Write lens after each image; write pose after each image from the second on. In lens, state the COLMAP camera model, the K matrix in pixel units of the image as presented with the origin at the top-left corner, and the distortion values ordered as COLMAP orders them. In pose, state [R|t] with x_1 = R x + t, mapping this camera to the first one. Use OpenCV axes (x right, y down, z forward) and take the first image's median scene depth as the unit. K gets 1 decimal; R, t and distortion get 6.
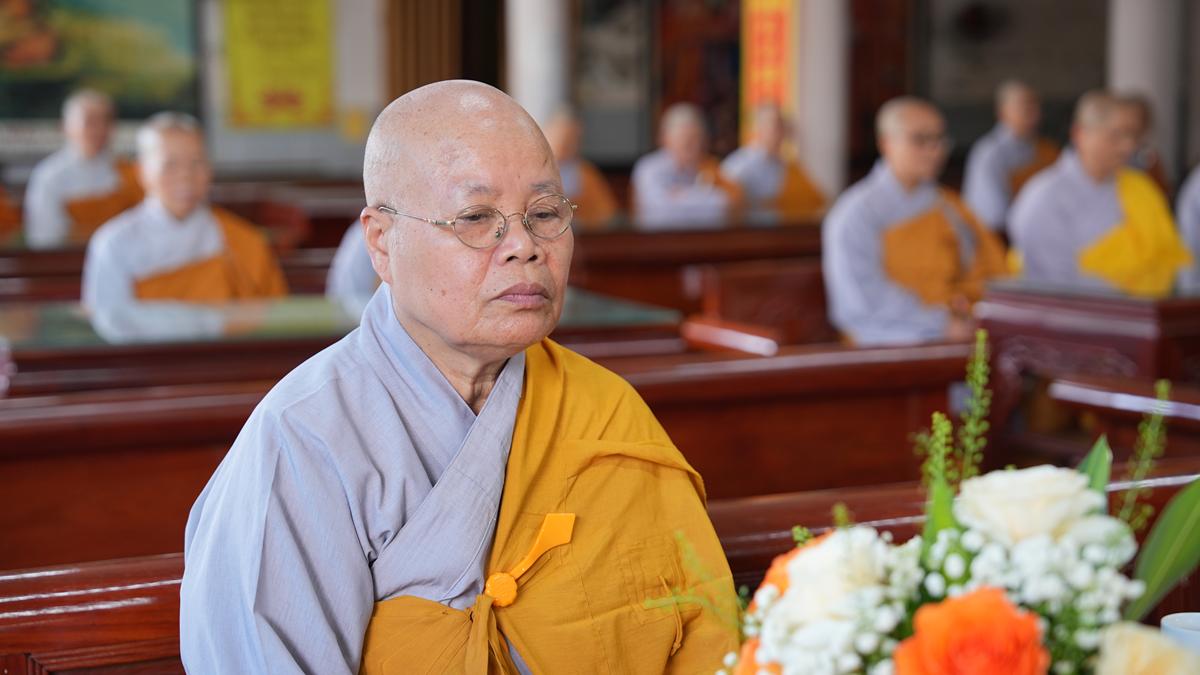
lens RADIAL K [[2424.2, 0, 600.0], [0, 2424.2, 335.5], [0, 0, 1]] dist [-0.033921, 0.000000]
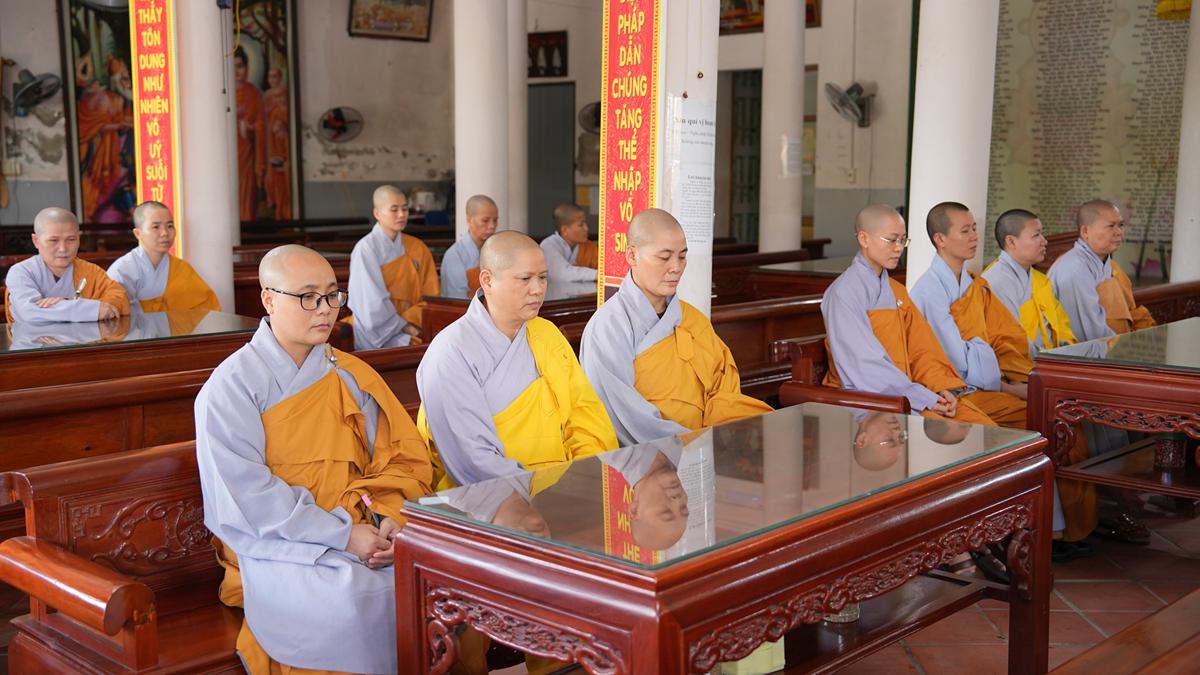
lens RADIAL K [[1328.1, 0, 600.1], [0, 1328.1, 337.3], [0, 0, 1]] dist [0.124015, 0.000000]
pose [[0.937244, -0.028518, 0.347507, 0.063601], [0.014530, 0.998978, 0.042792, -0.082662], [-0.348372, -0.035057, 0.936700, 0.515304]]
